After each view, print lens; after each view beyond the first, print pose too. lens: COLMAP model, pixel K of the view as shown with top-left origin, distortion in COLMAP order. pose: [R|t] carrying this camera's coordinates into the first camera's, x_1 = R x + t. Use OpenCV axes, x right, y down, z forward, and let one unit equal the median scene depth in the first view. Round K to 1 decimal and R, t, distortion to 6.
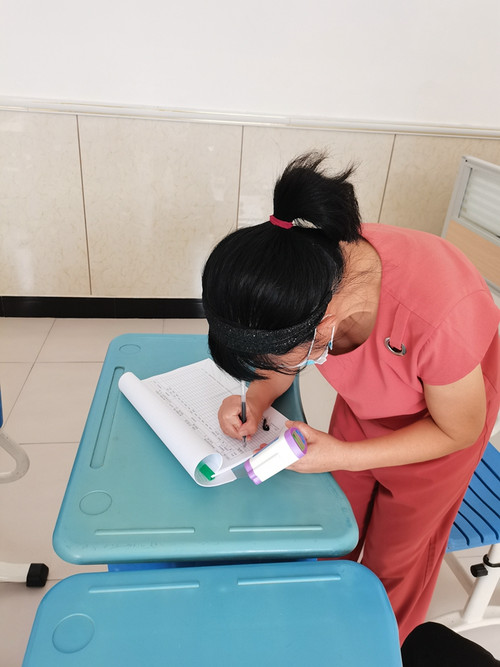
lens RADIAL K [[517.4, 0, 248.5], [0, 517.4, 333.3], [0, 0, 1]] dist [0.088254, -0.140051]
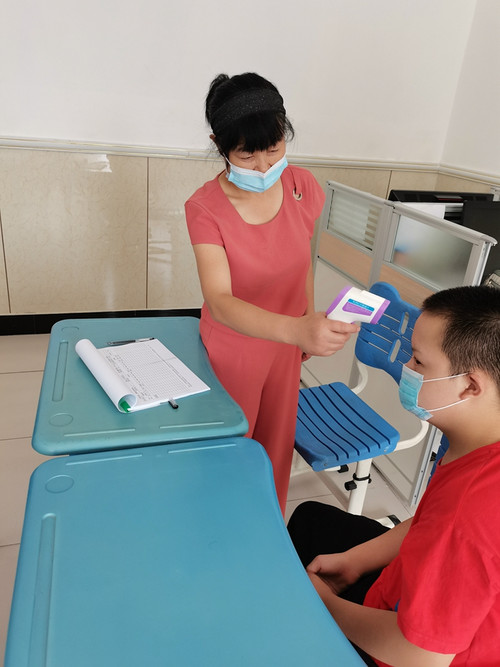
lens RADIAL K [[517.4, 0, 248.5], [0, 517.4, 333.3], [0, 0, 1]] dist [0.088254, -0.140051]
pose [[0.984467, -0.057036, 0.166049, -0.006300], [0.066141, 0.996565, -0.049831, 0.066627], [-0.162637, 0.060039, 0.984858, -0.157645]]
